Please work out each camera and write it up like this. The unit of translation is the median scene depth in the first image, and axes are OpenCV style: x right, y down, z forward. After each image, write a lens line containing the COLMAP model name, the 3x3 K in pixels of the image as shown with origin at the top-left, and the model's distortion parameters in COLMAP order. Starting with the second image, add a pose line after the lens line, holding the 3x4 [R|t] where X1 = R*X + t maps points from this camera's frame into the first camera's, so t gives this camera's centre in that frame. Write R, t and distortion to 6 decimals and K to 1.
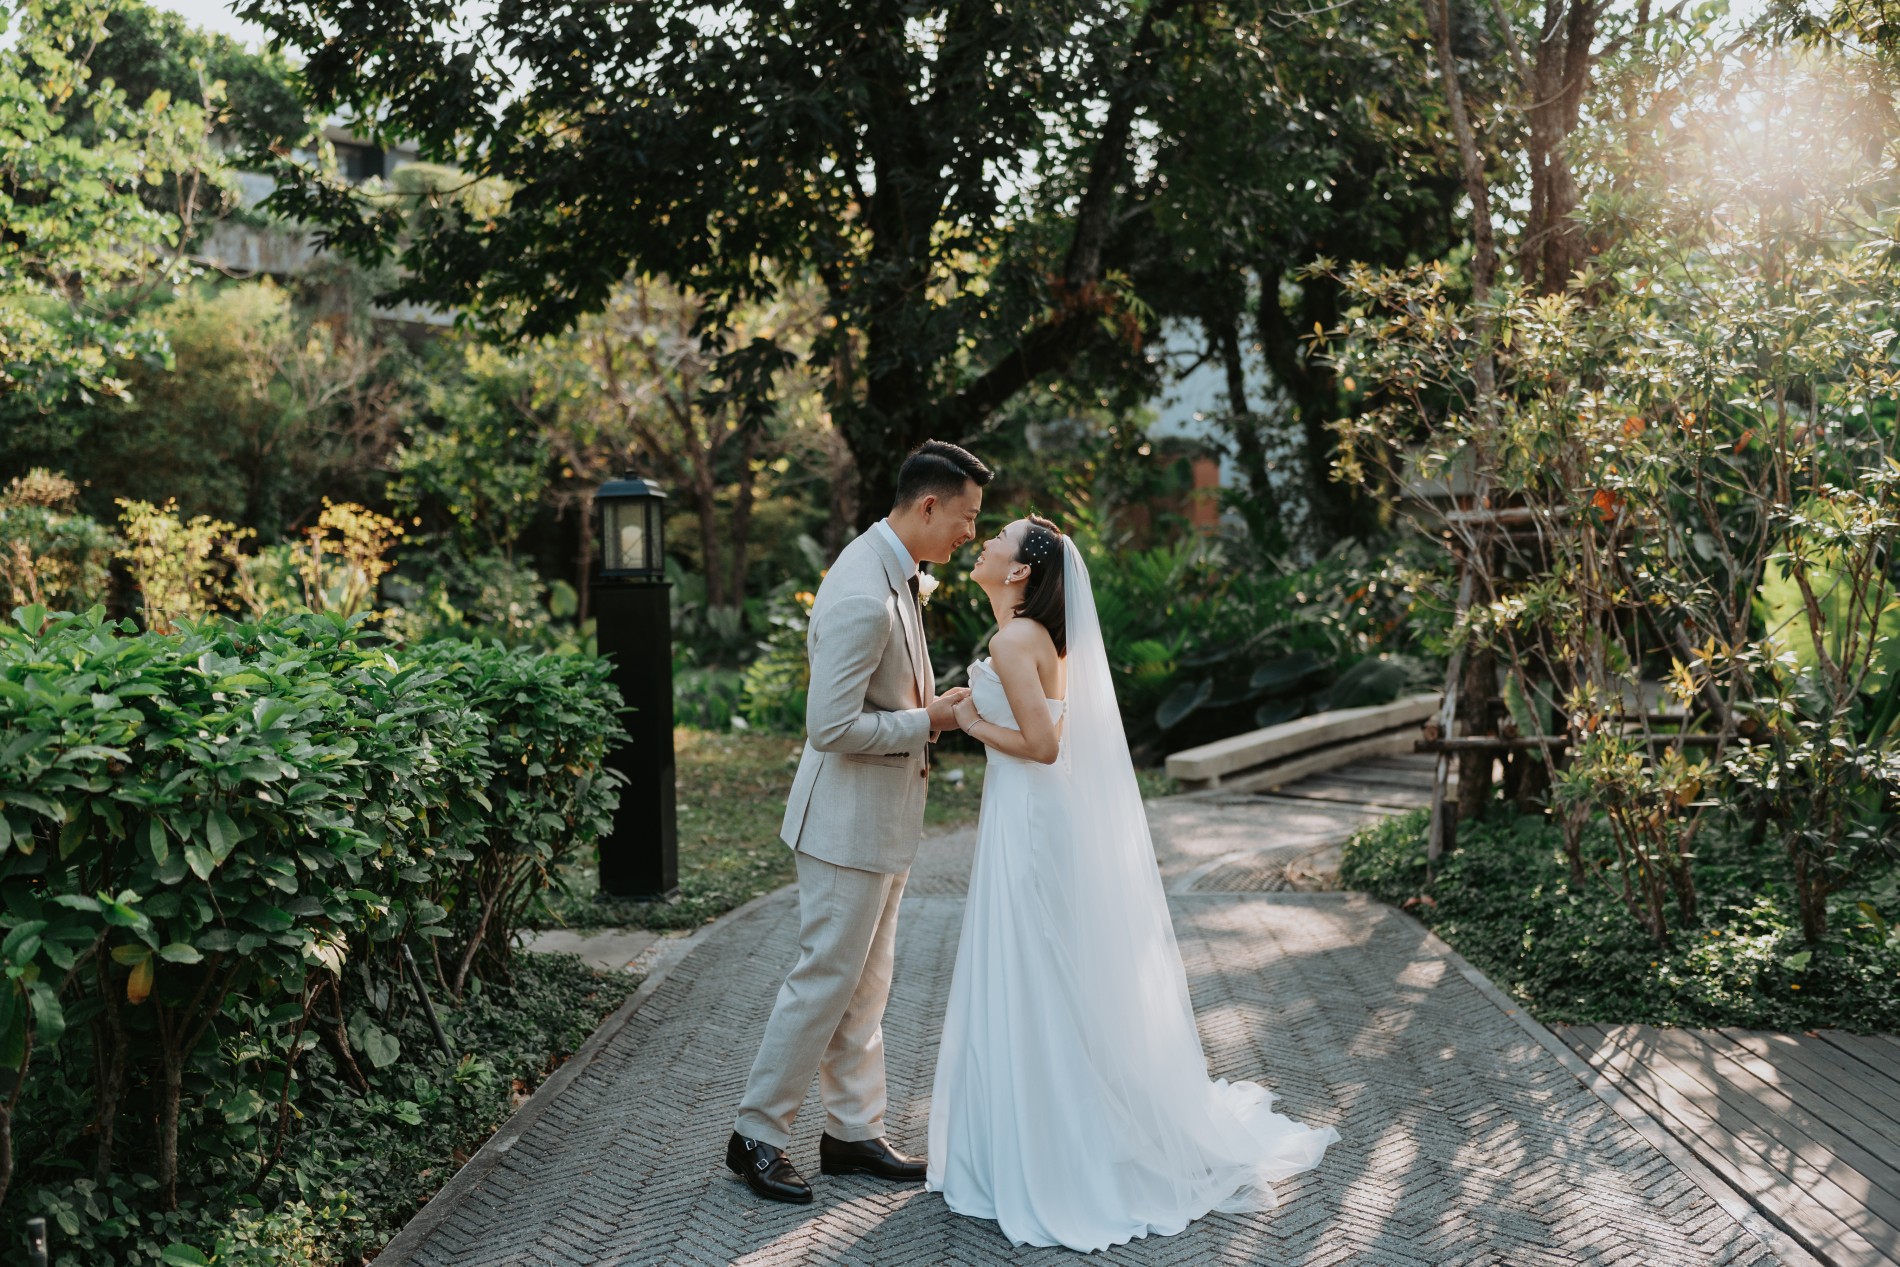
lens RADIAL K [[1929.1, 0, 950.6], [0, 1929.1, 631.4], [0, 0, 1]] dist [-0.007735, 0.000000]
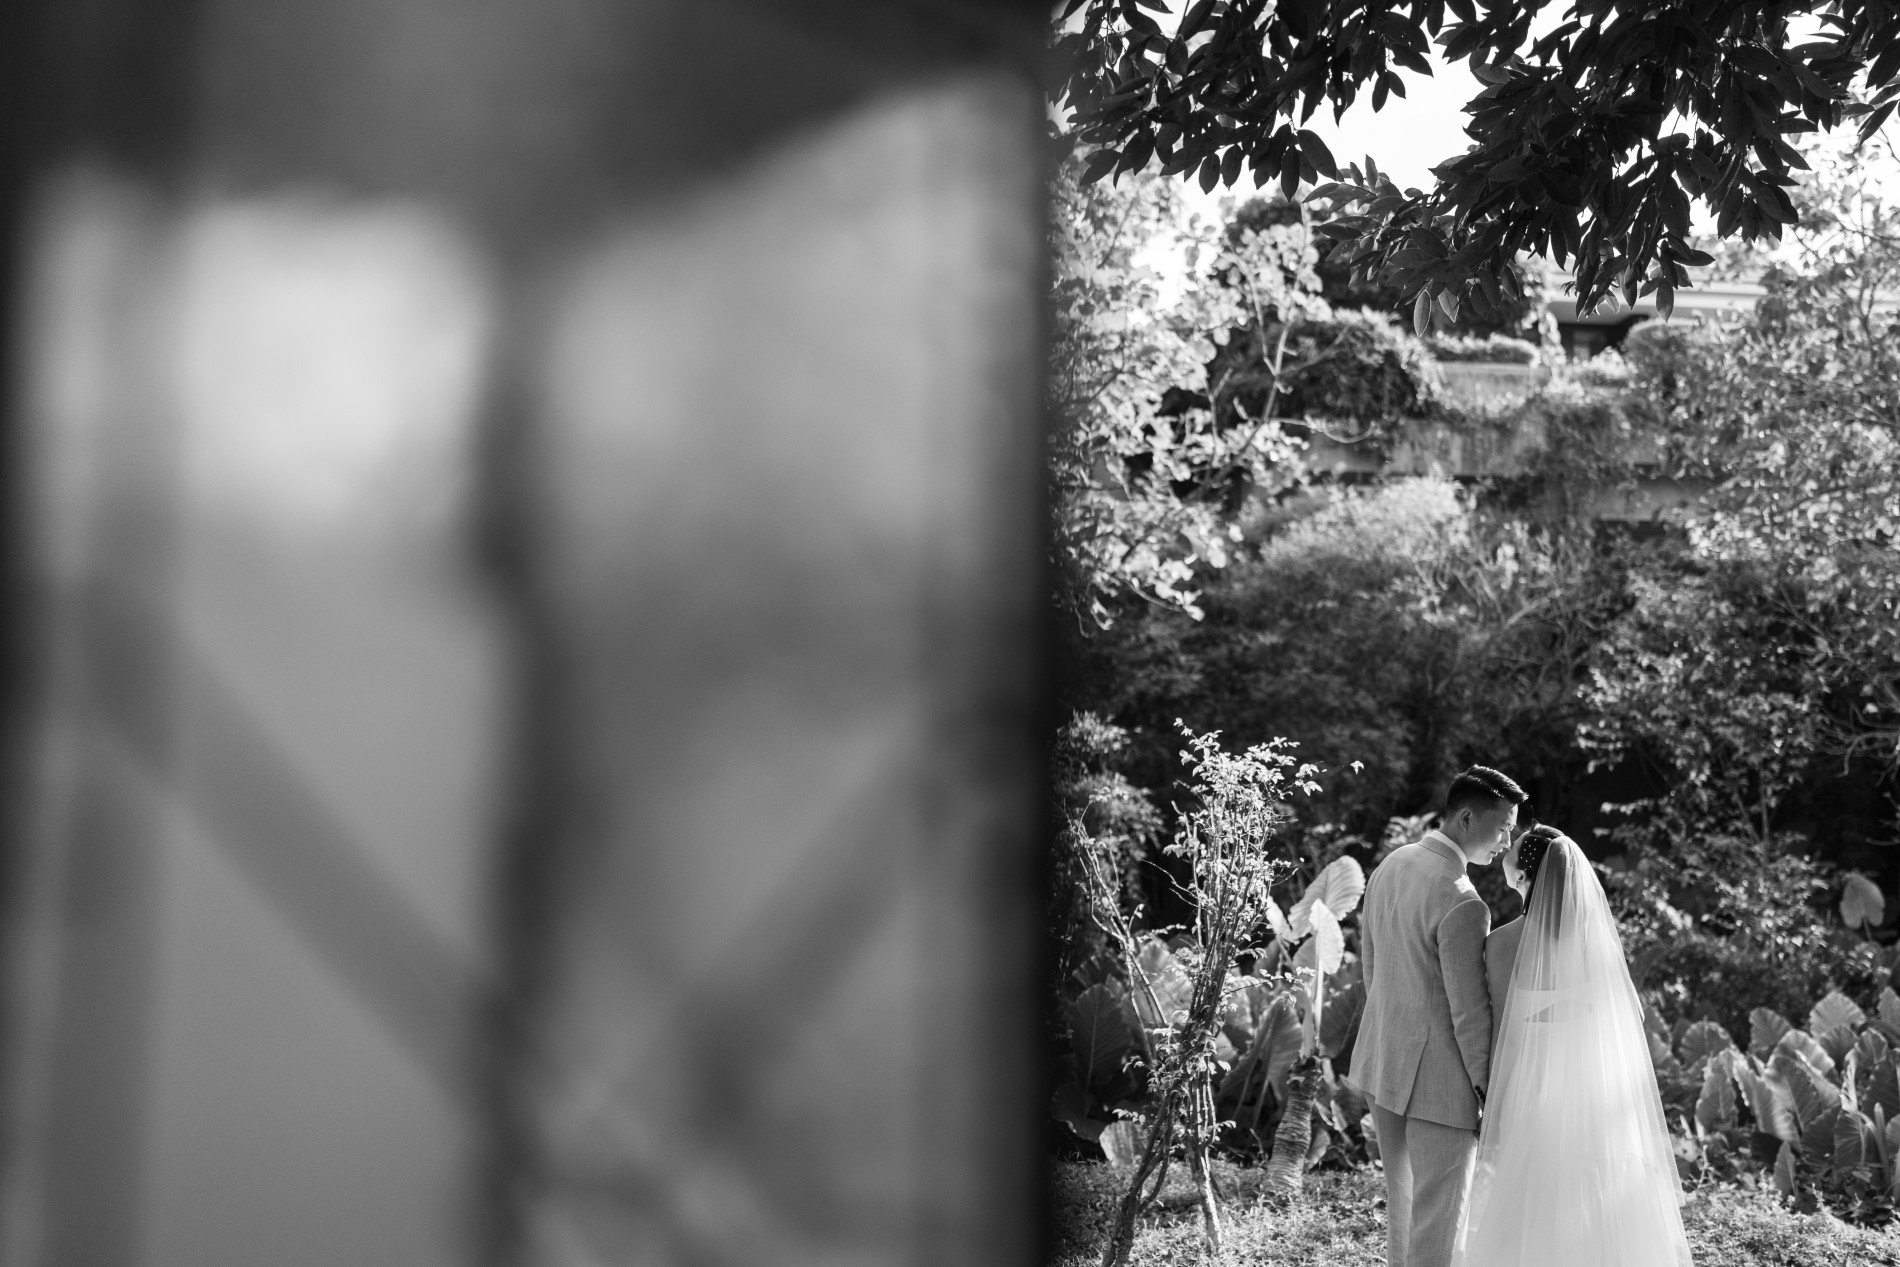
lens RADIAL K [[1929.1, 0, 950.5], [0, 1929.1, 642.6], [0, 0, 1]] dist [-0.007735, 0.000000]
pose [[0.786950, -0.051589, -0.614857, -0.041912], [-0.029735, 0.992170, -0.121305, -0.015705], [0.616300, 0.113743, 0.779254, 0.315294]]
